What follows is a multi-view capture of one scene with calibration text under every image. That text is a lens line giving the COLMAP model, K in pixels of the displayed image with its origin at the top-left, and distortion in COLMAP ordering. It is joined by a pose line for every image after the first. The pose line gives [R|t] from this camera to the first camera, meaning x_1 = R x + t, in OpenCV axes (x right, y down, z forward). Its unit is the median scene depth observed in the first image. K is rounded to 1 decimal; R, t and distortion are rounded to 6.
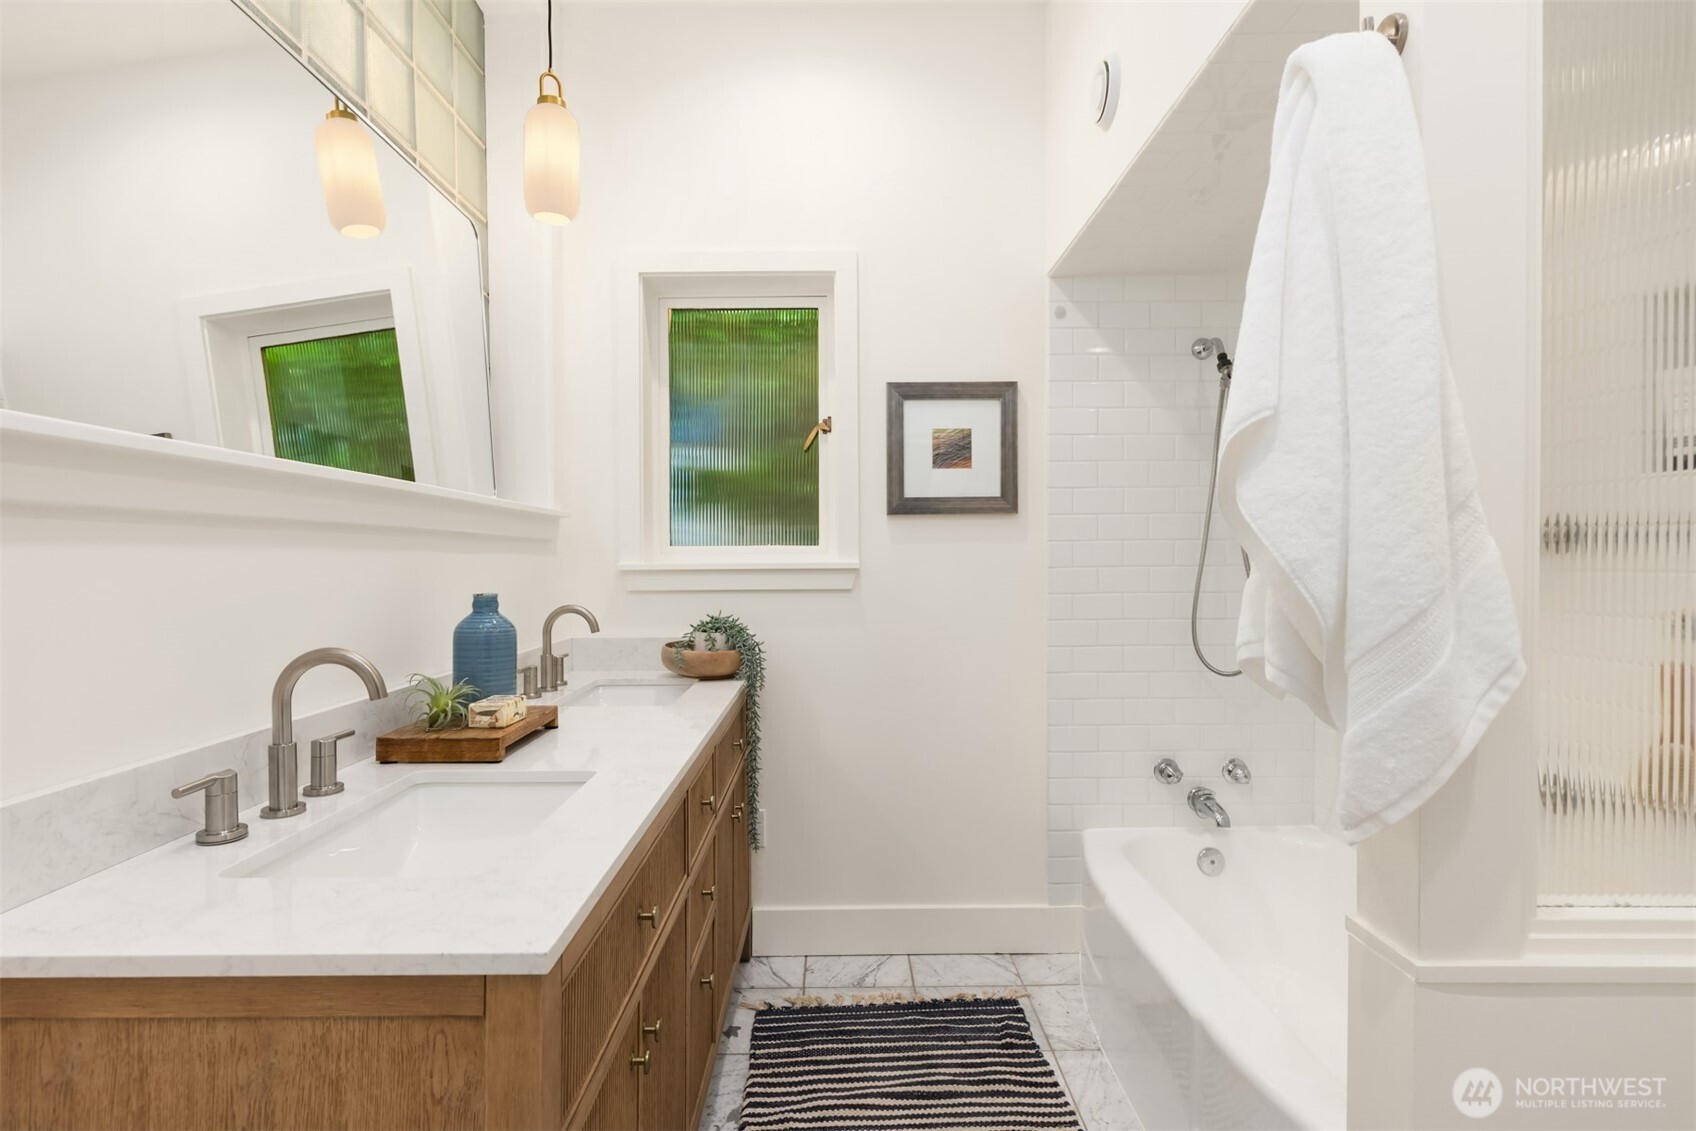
lens RADIAL K [[866.5, 0, 866.0], [0, 866.5, 522.3], [0, 0, 1]] dist [-0.003215, 0.000731]
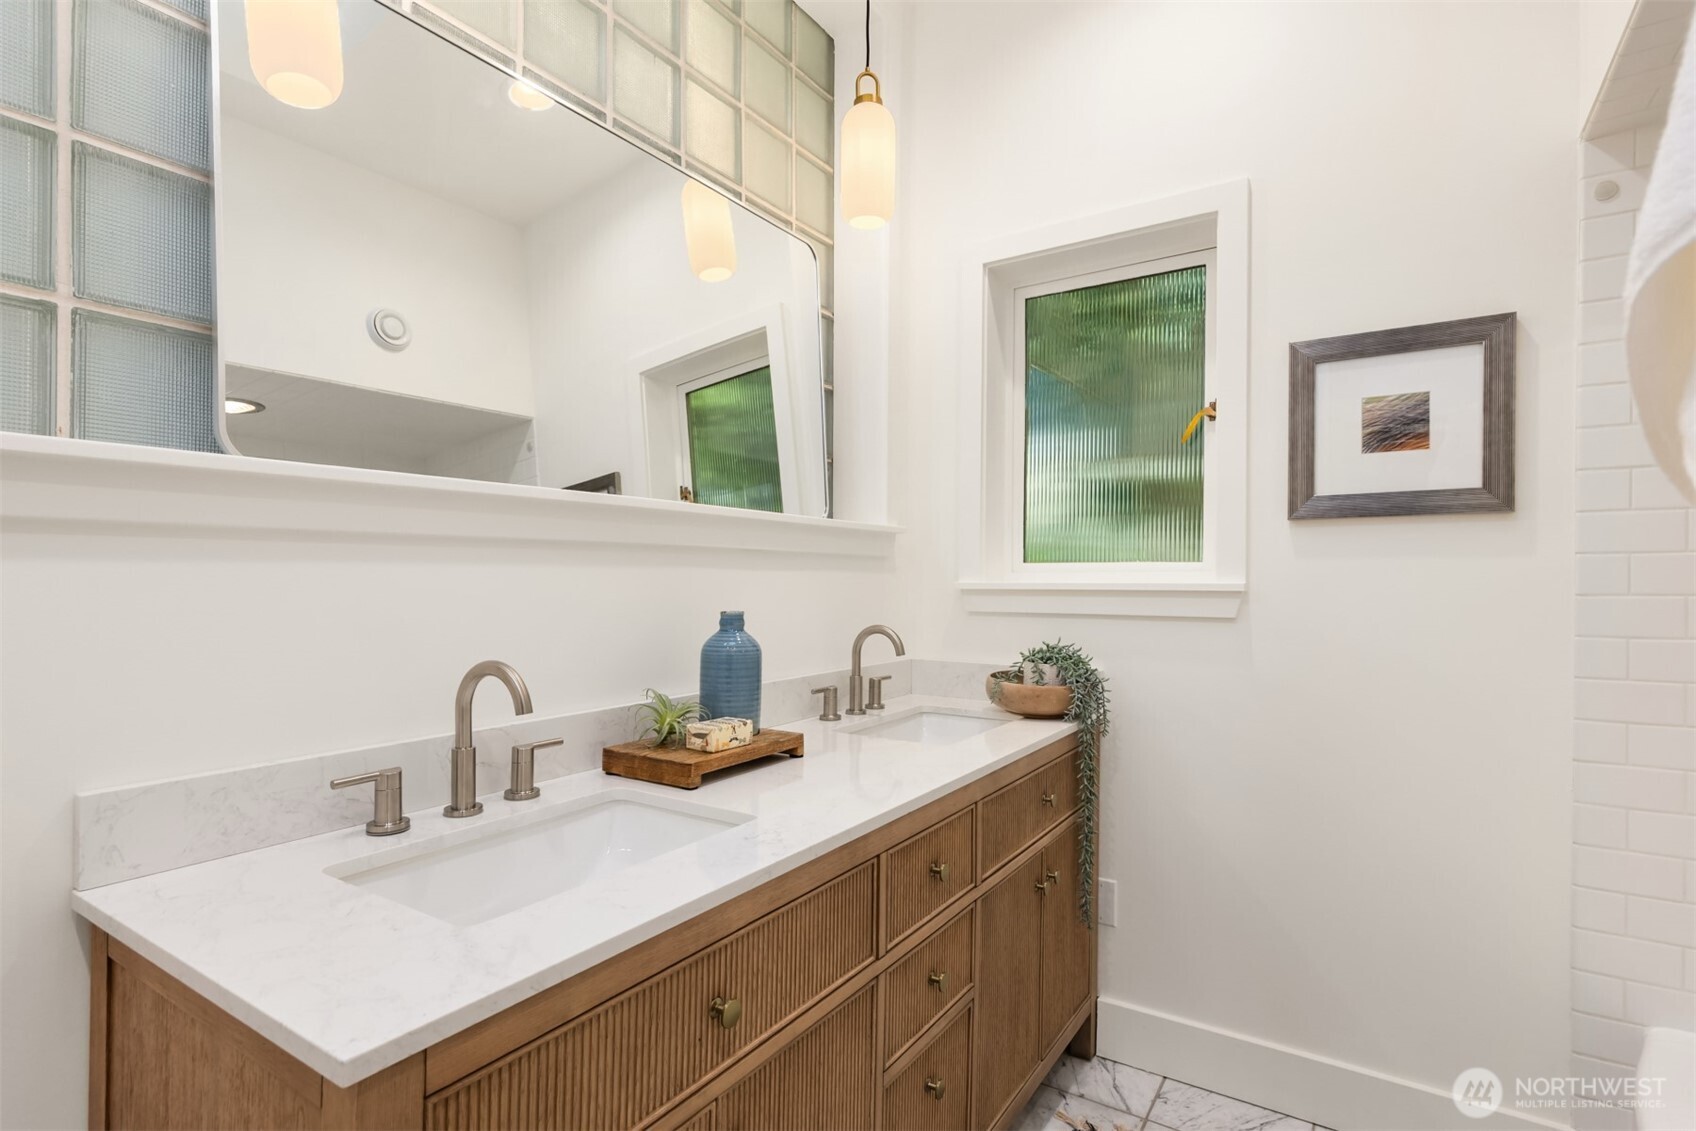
lens RADIAL K [[859.1, 0, 823.0], [0, 859.1, 548.8], [0, 0, 1]] dist [0.000347, 0.000785]
pose [[0.814500, -0.012318, -0.580033, 0.142284], [0.017967, 0.999831, 0.003996, 0.006576], [0.579885, -0.013676, 0.814583, 0.184572]]
